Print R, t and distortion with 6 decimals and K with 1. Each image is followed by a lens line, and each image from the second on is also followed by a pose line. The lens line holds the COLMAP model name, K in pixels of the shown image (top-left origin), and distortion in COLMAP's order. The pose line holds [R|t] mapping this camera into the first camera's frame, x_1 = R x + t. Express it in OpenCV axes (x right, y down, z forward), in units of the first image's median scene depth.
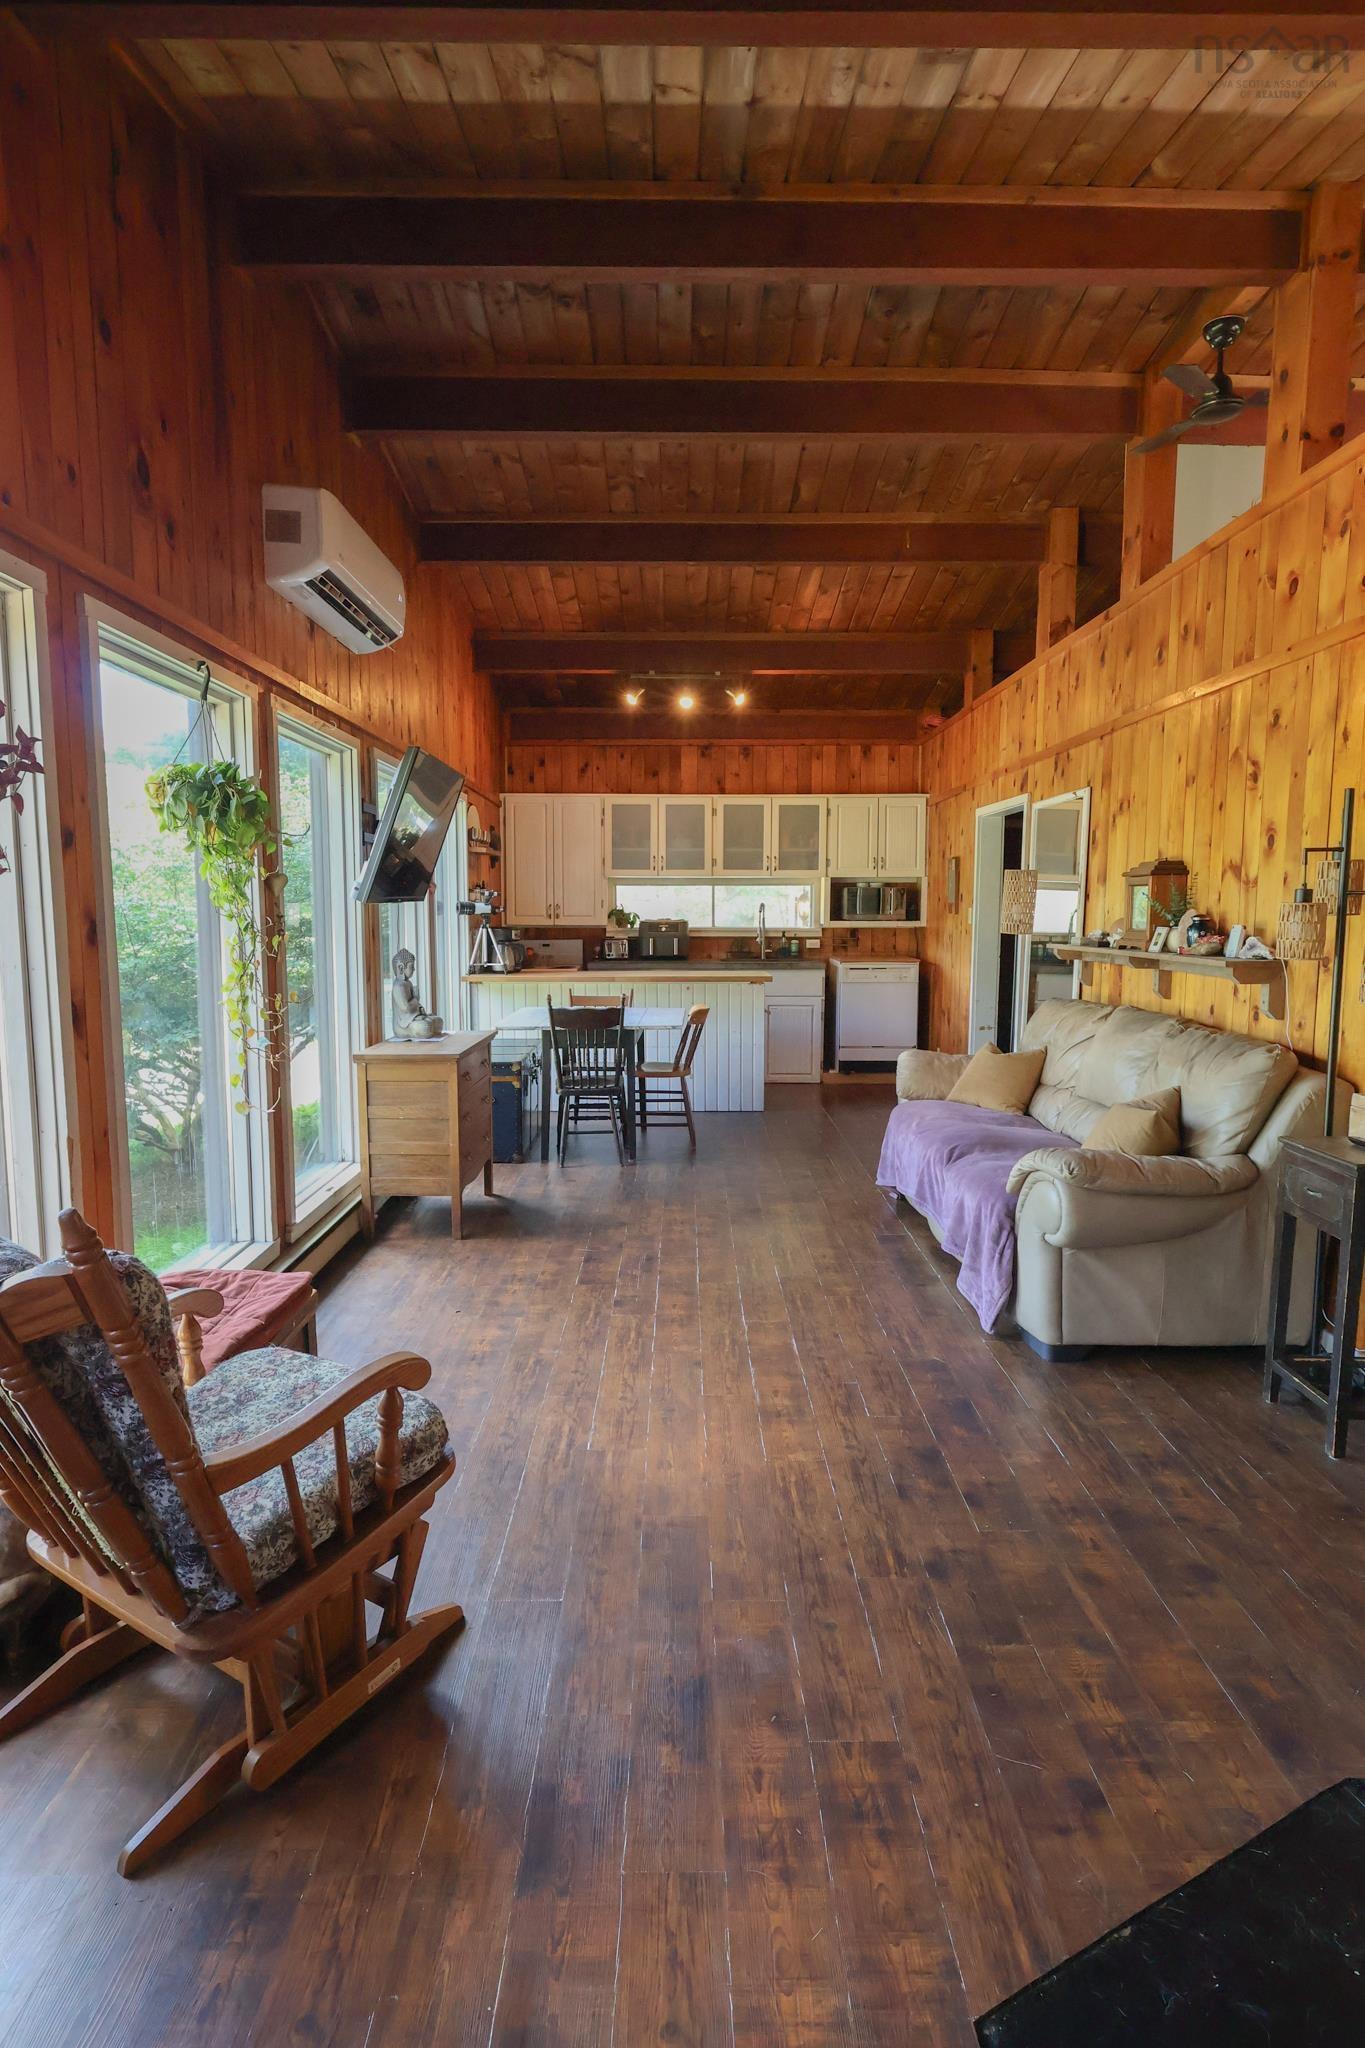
lens RADIAL K [[1071.1, 0, 682.5], [0, 1071.1, 1024.0], [0, 0, 1]] dist [0.000601, 0.000900]
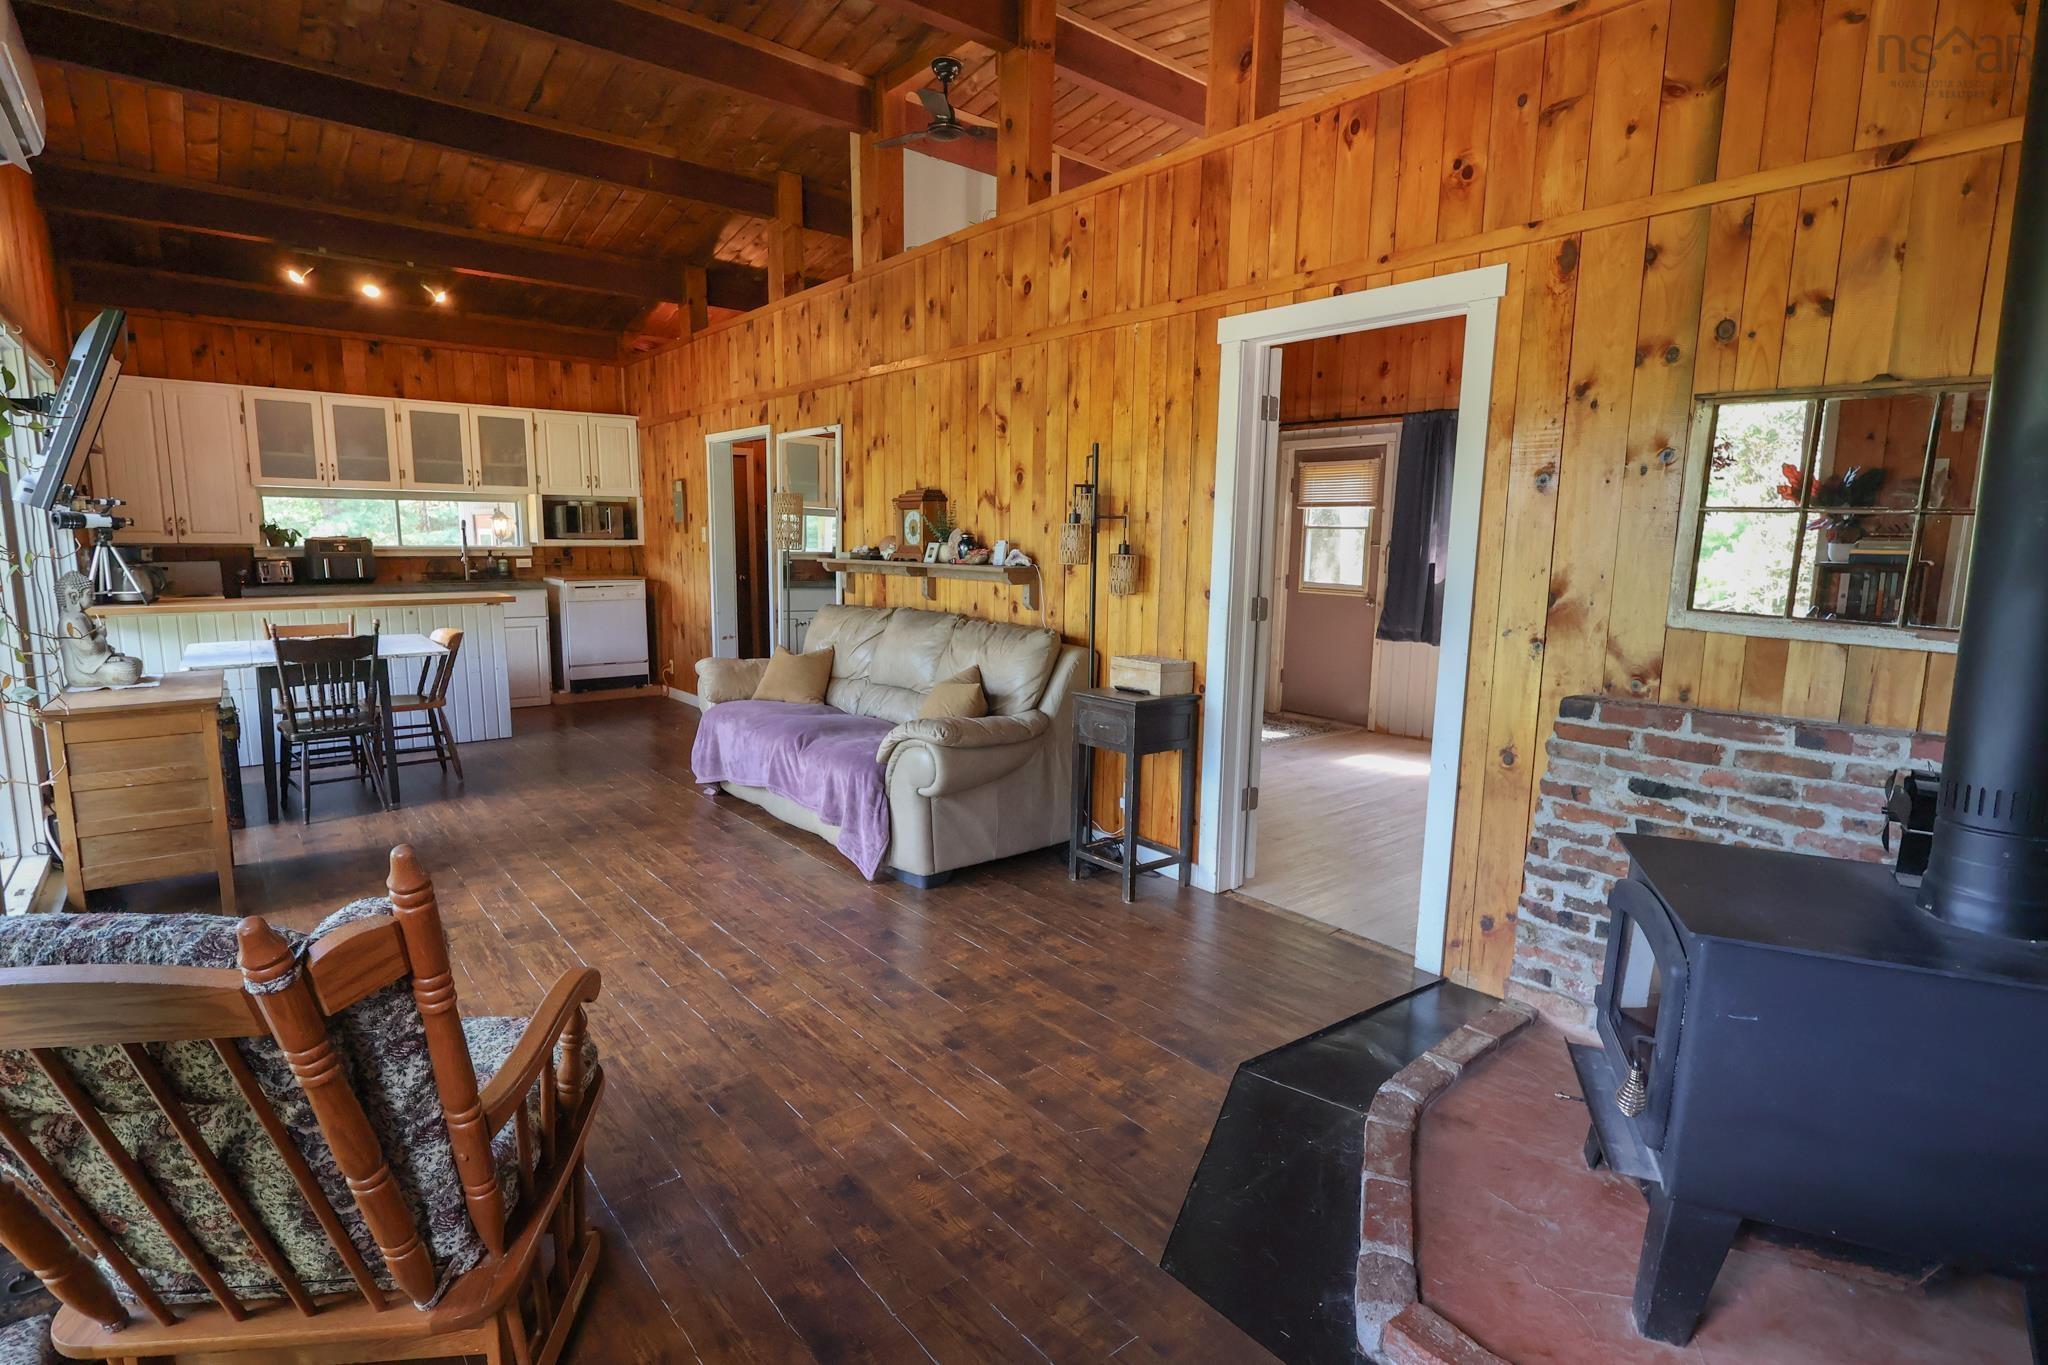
lens RADIAL K [[1005.8, 0, 1026.4], [0, 1005.8, 681.7], [0, 0, 1]] dist [0.000954, 0.000712]
pose [[0.776622, -0.085242, 0.624173, -0.189328], [0.059432, 0.996298, 0.062114, 0.004551], [-0.627157, -0.011143, 0.778813, 0.008247]]
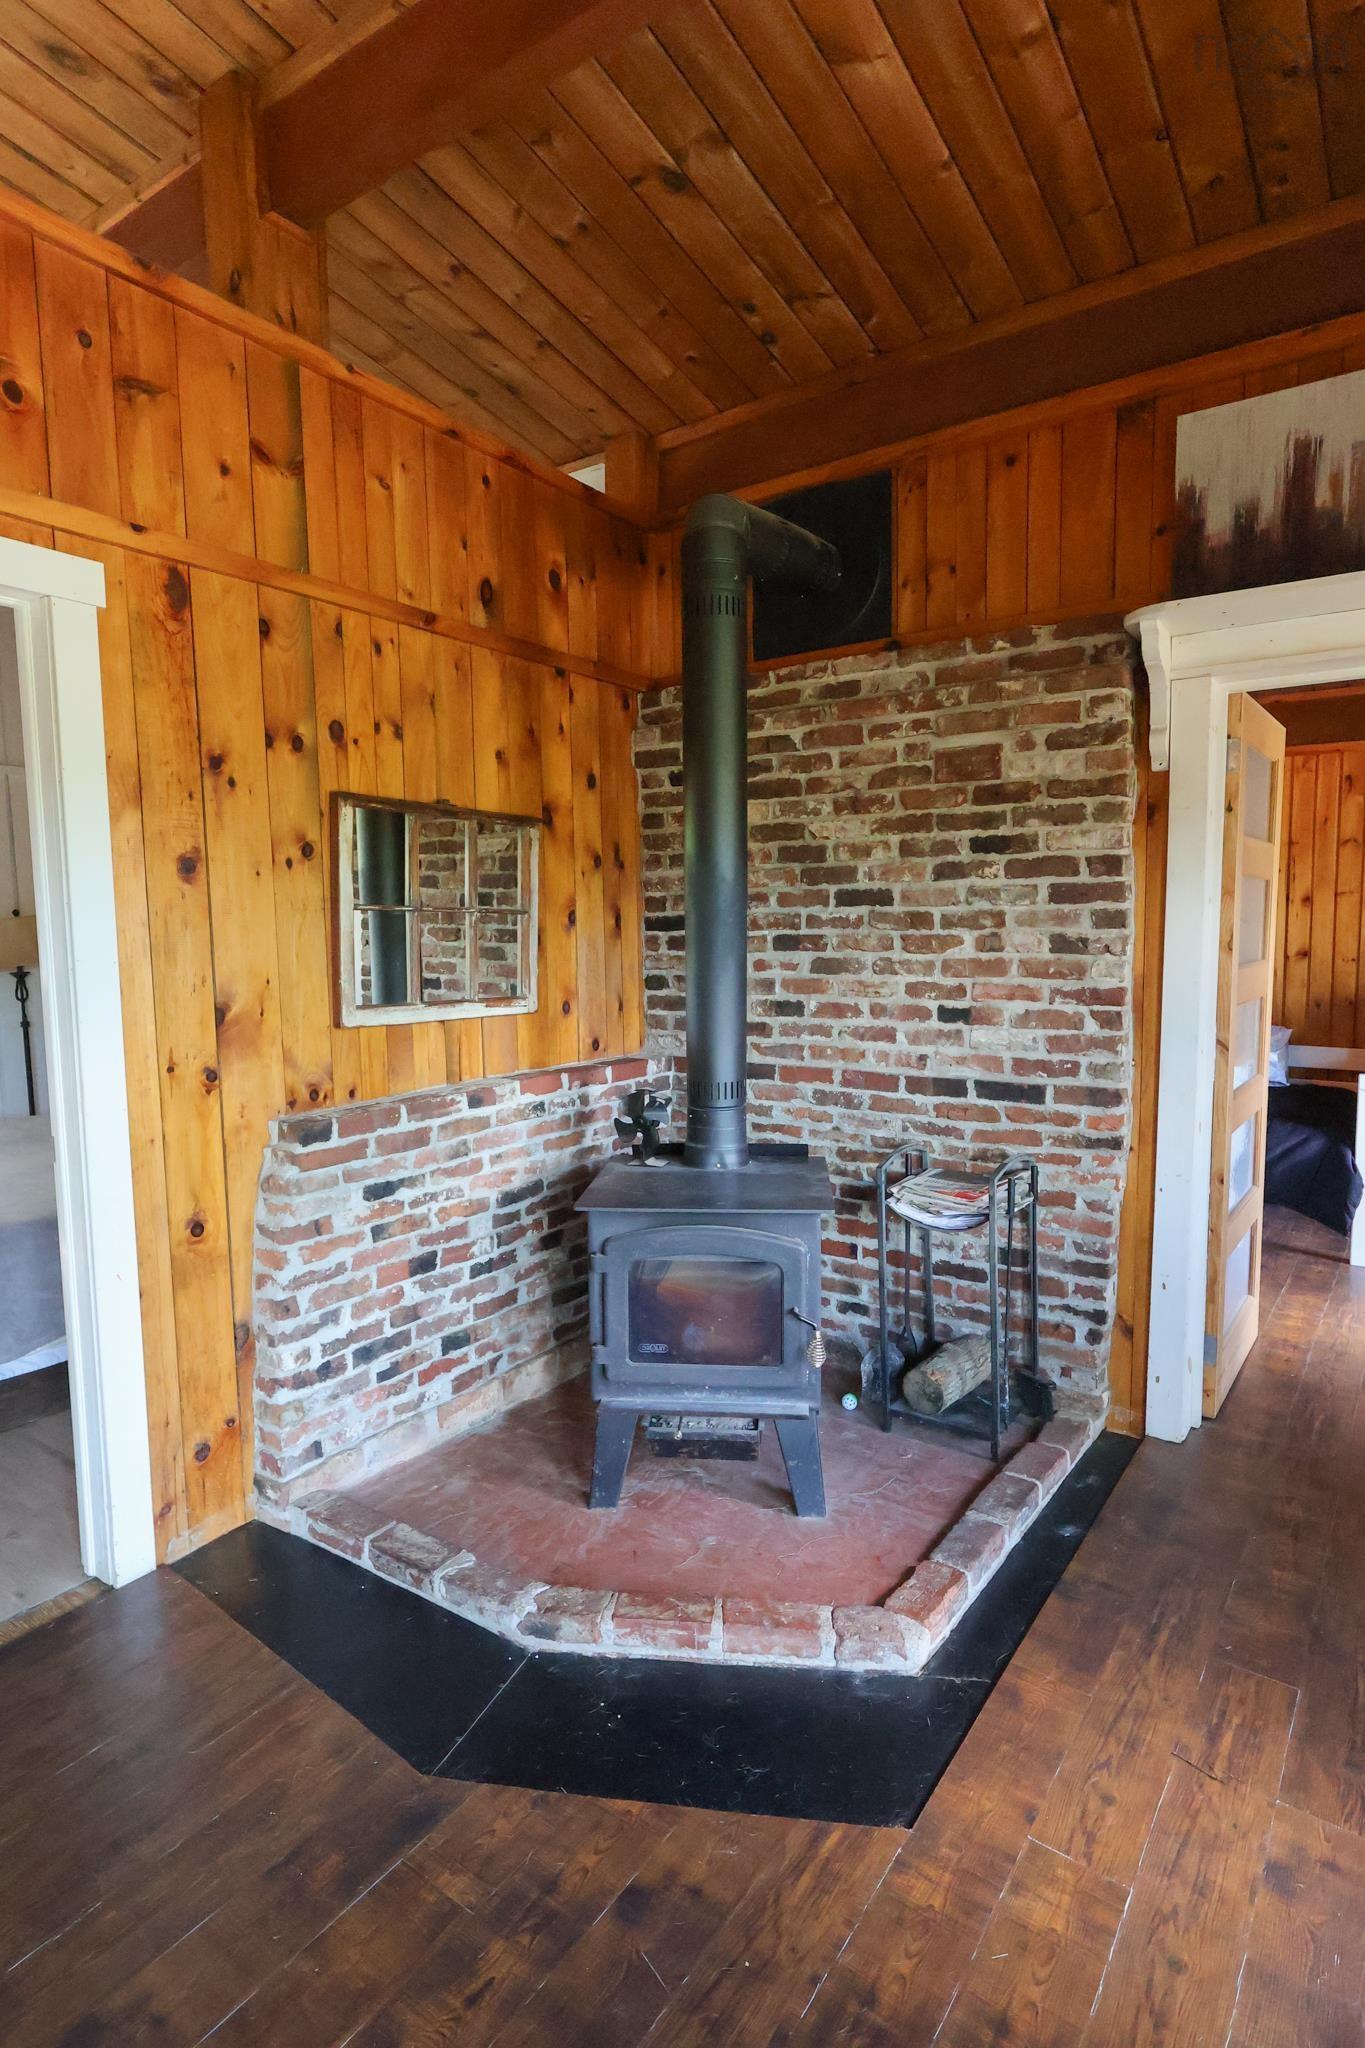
lens RADIAL K [[1071.1, 0, 682.5], [0, 1071.1, 1024.0], [0, 0, 1]] dist [0.000601, 0.000900]
pose [[-0.809176, -0.053946, 0.585084, -0.052333], [0.072757, 0.978913, 0.190882, -0.064951], [-0.583044, 0.197026, -0.788188, 0.541860]]
